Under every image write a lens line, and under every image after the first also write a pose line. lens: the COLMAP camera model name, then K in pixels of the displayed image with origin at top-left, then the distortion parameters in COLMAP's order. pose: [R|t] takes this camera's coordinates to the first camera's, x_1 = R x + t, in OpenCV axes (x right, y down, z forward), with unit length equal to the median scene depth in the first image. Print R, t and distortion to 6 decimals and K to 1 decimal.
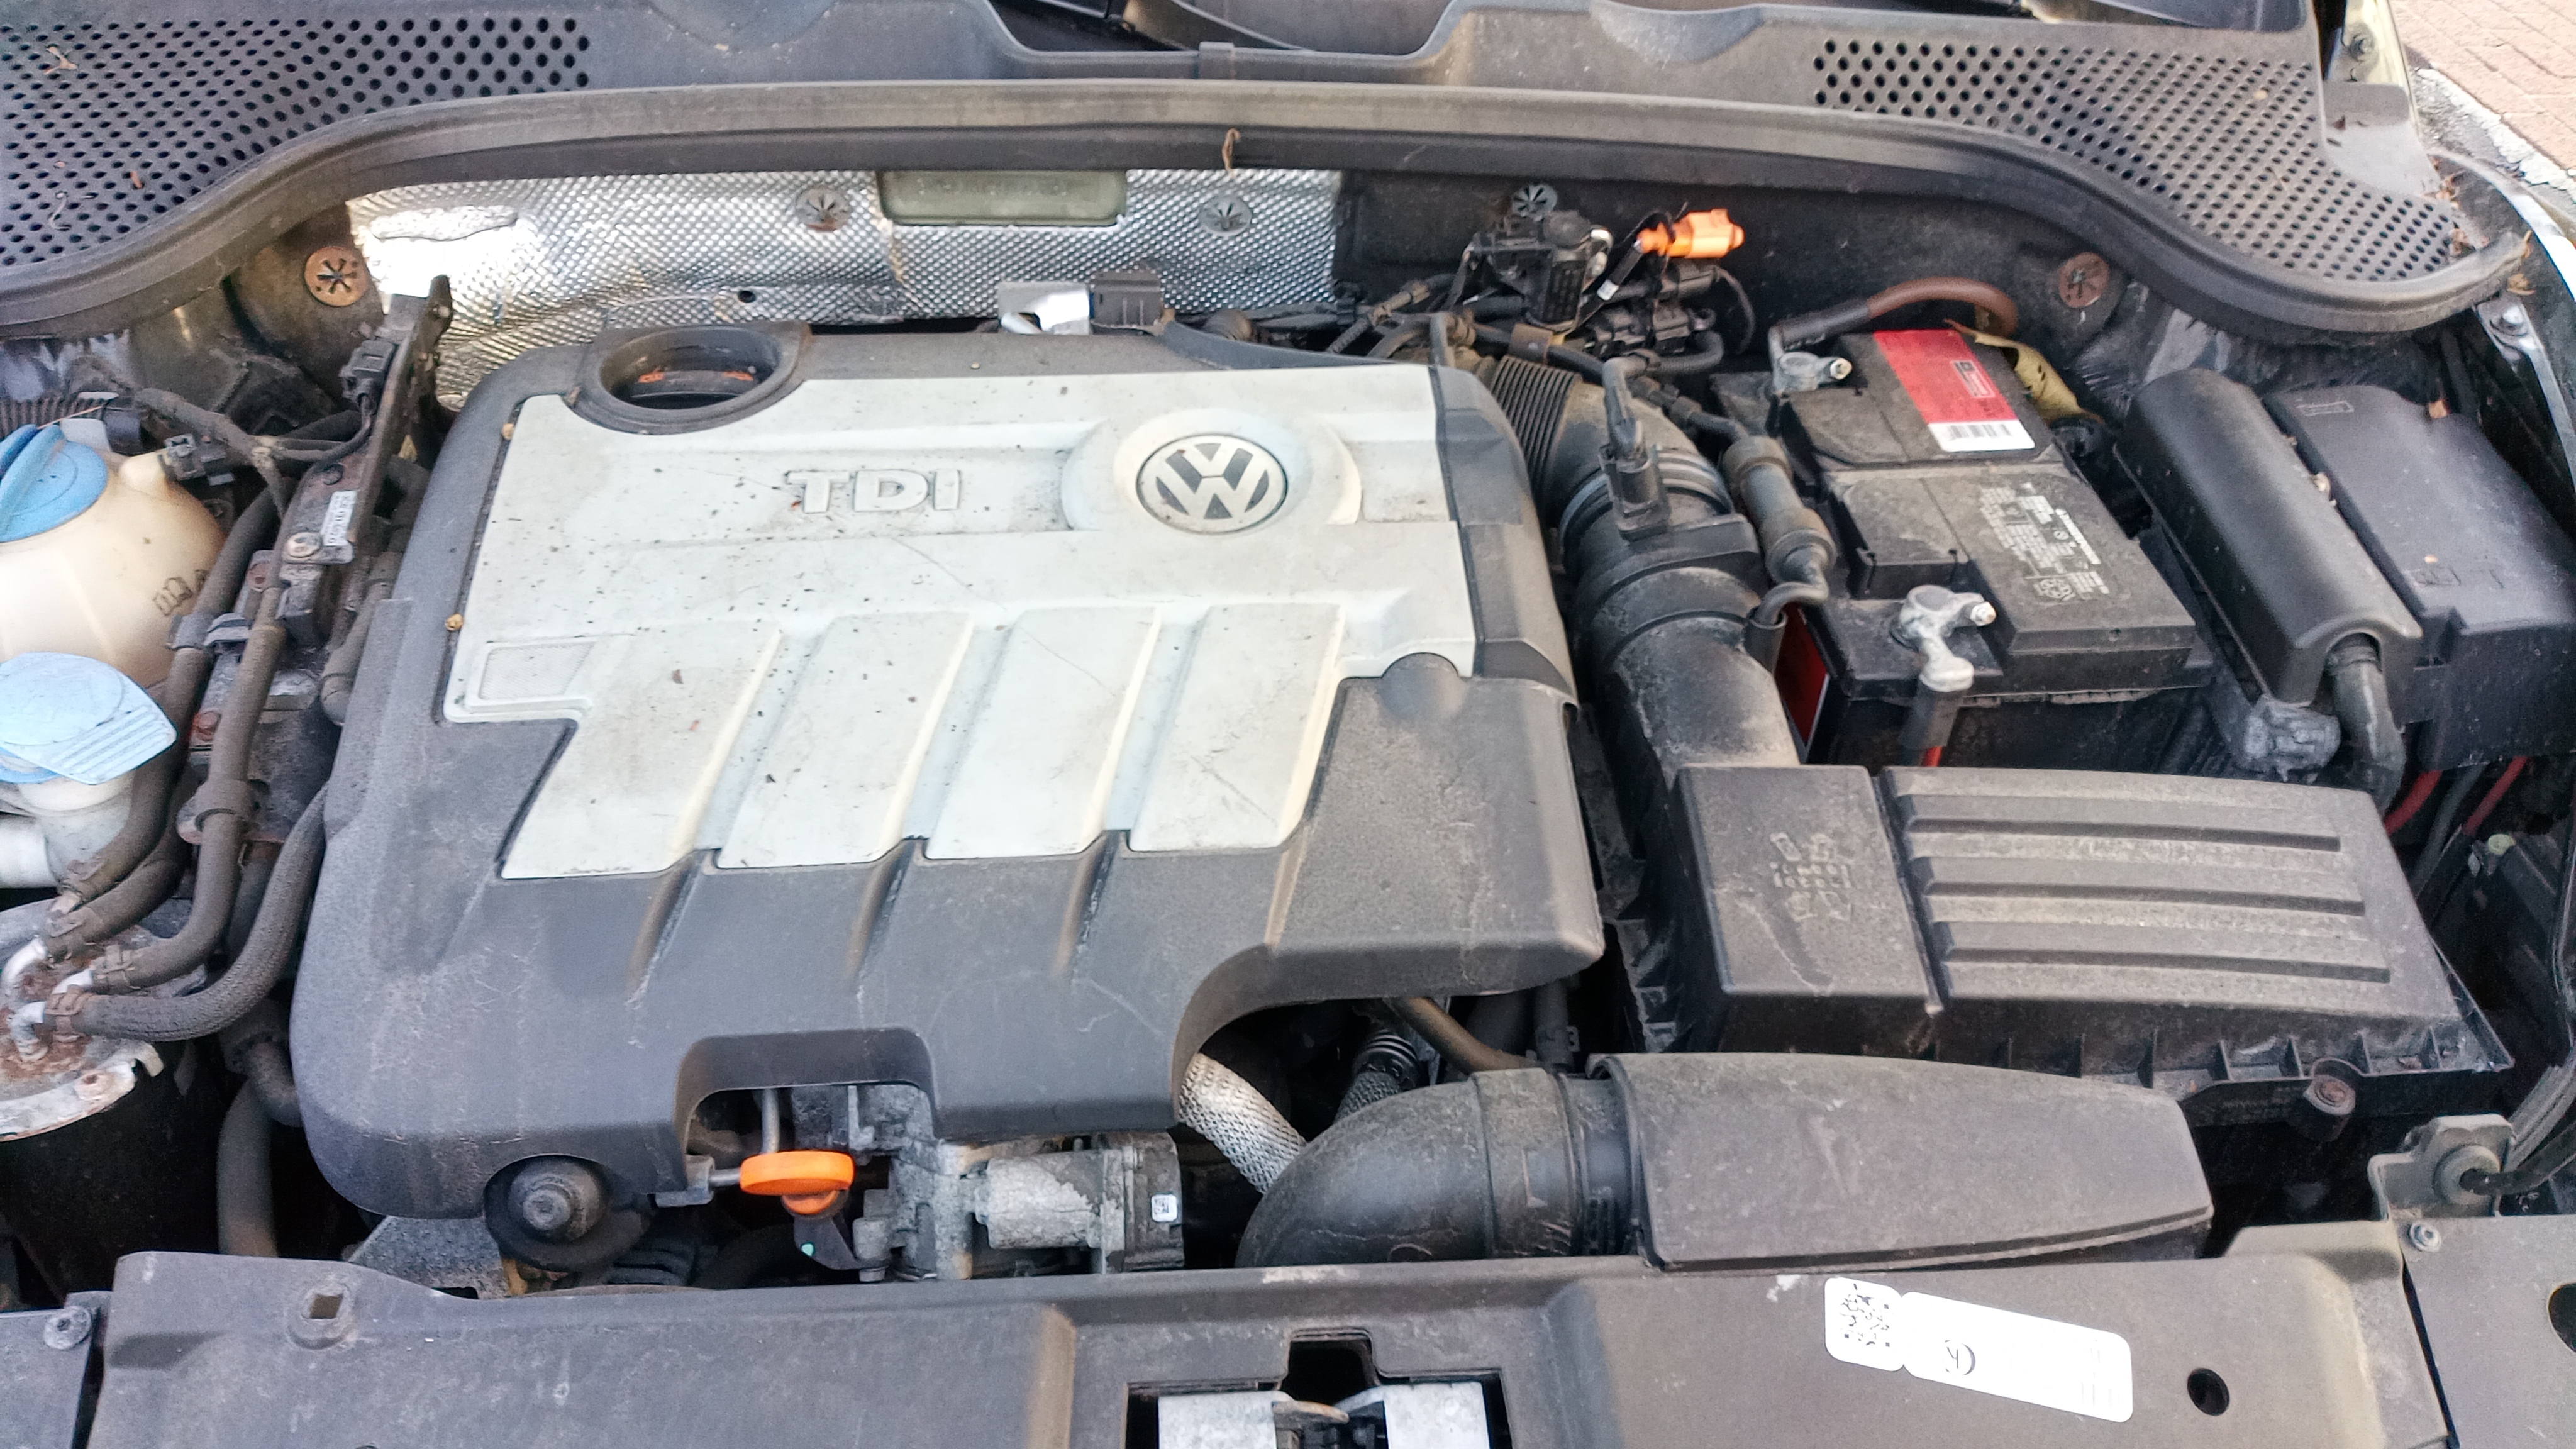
lens RADIAL K [[1924.6, 0, 1288.3], [0, 1924.6, 715.4], [0, 0, 1]] dist [0.055594, -0.126126]
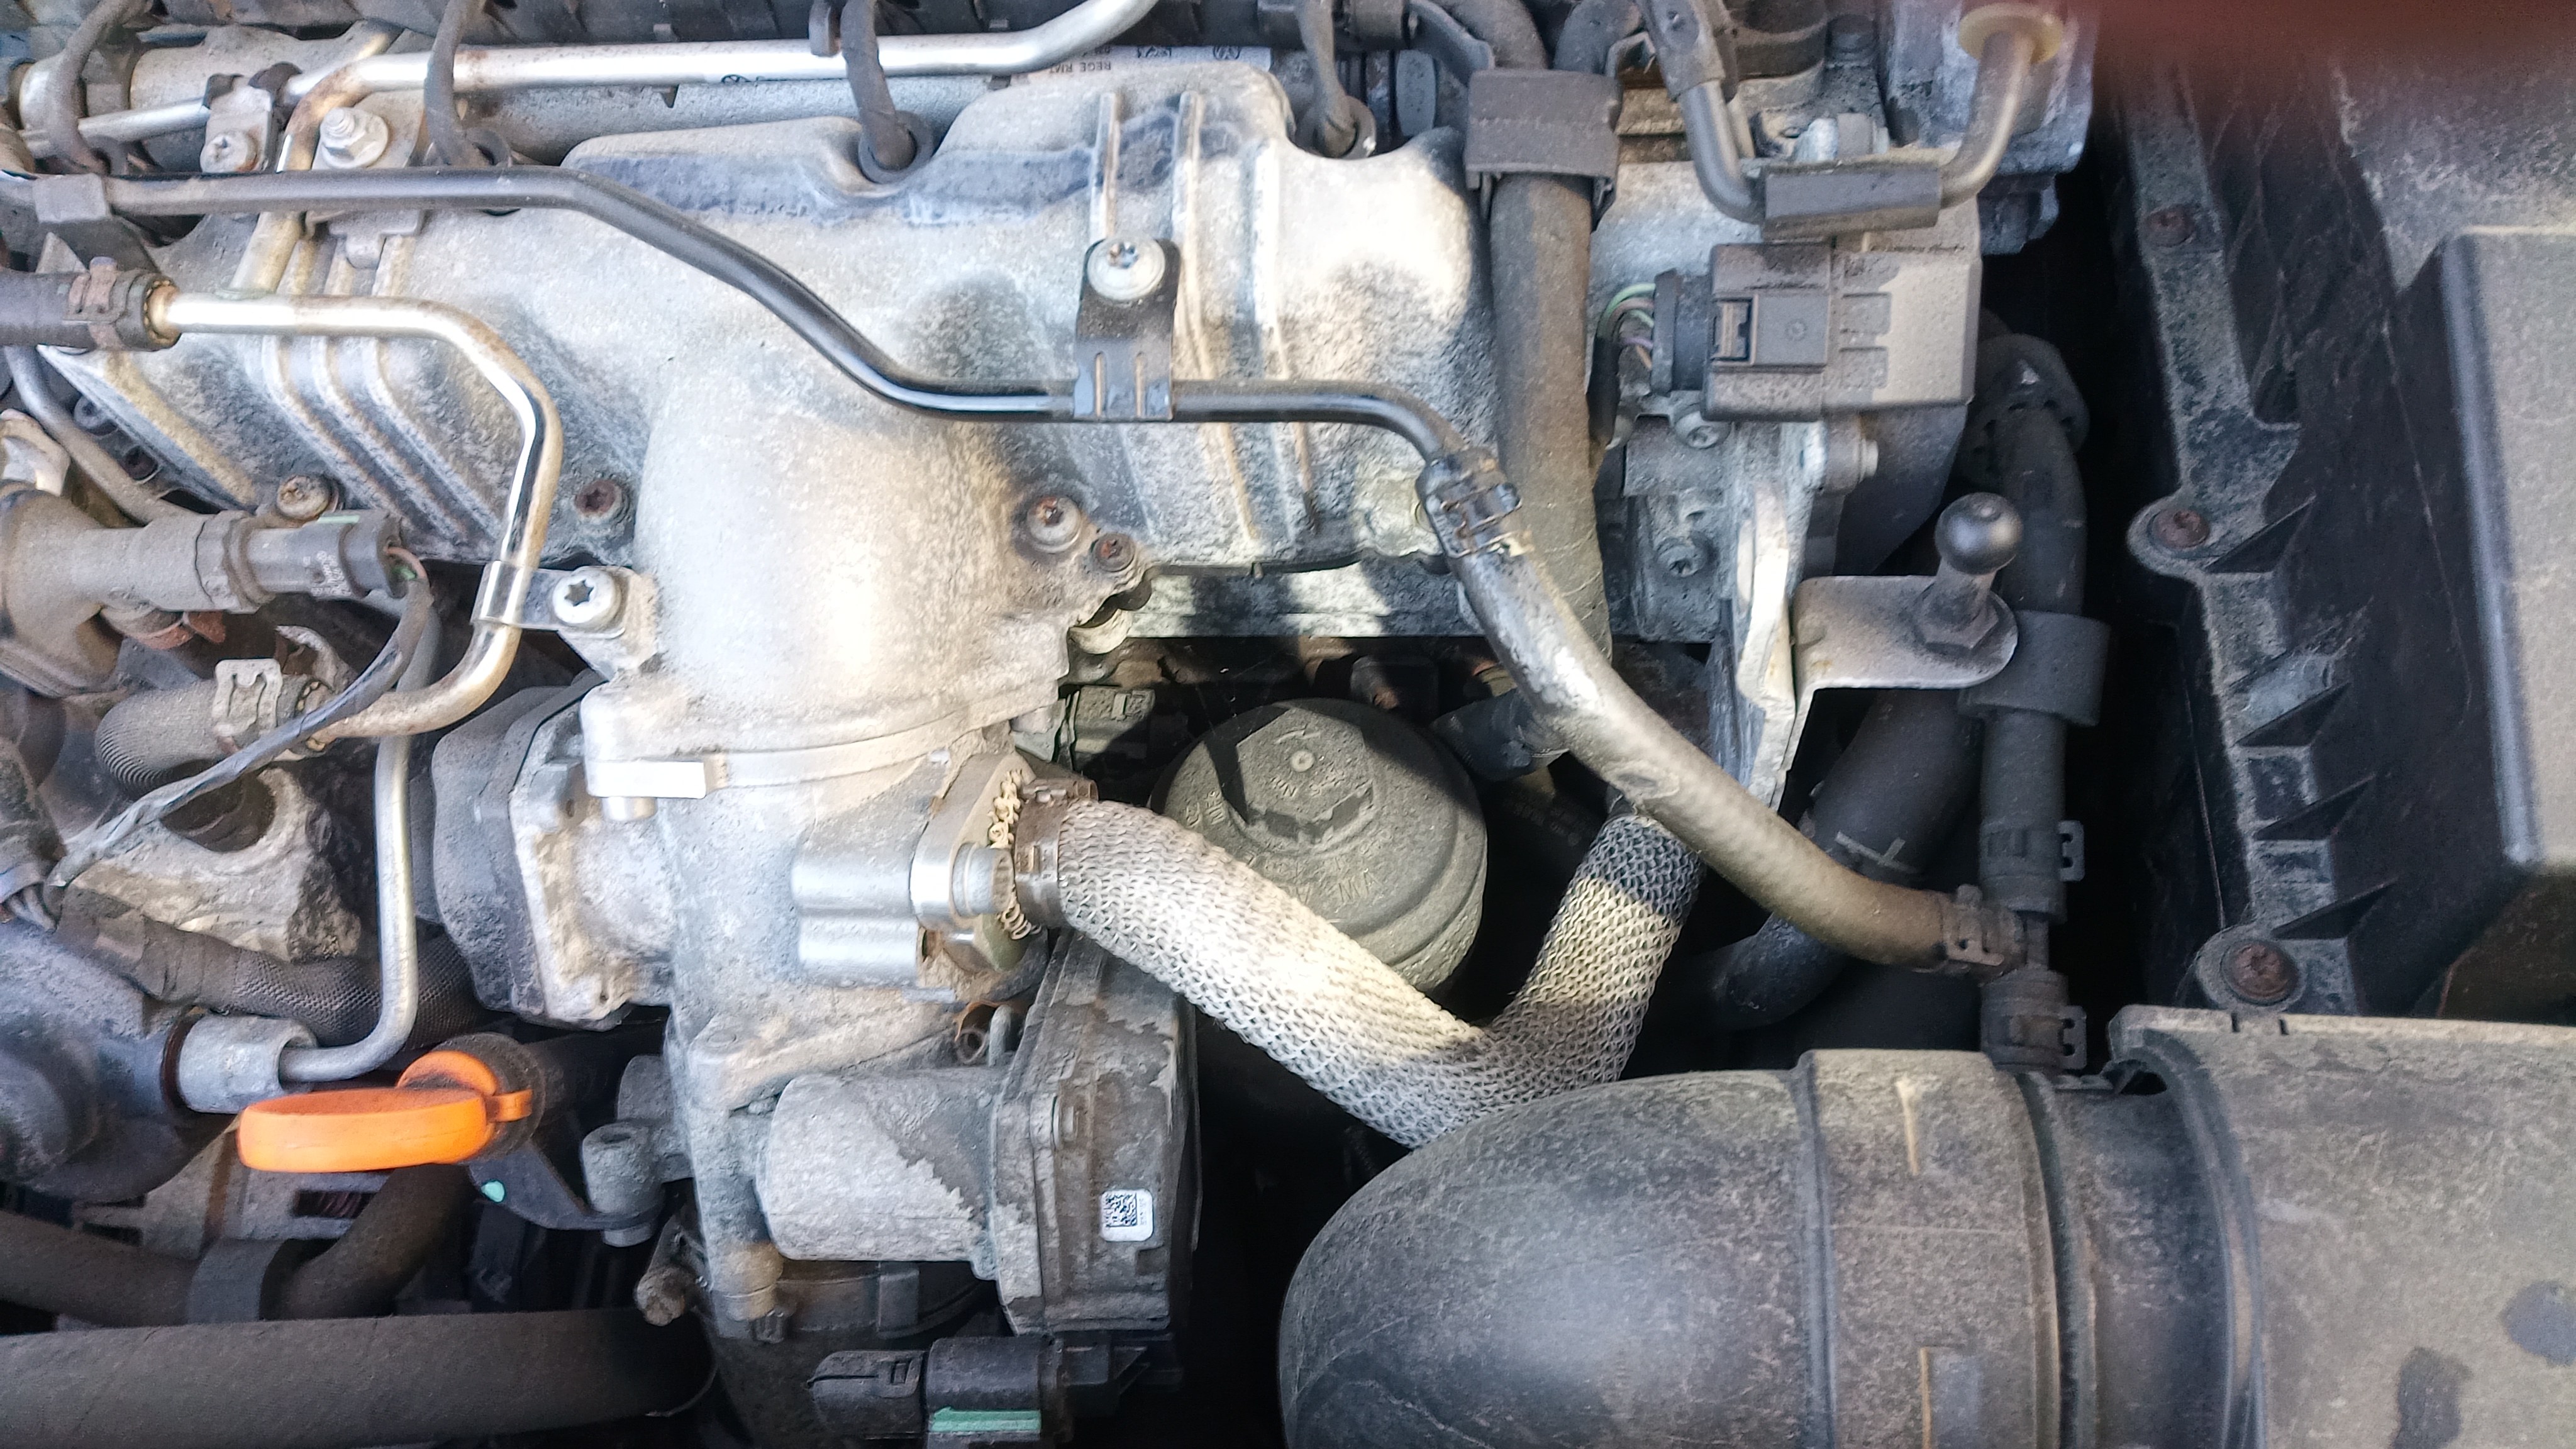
lens RADIAL K [[1924.6, 0, 1299.3], [0, 1924.6, 757.8], [0, 0, 1]] dist [0.055594, -0.126126]
pose [[0.978885, 0.055341, -0.196776, 0.058563], [0.017492, 0.936444, 0.350380, -0.014488], [0.203660, -0.346424, 0.915703, 0.555817]]
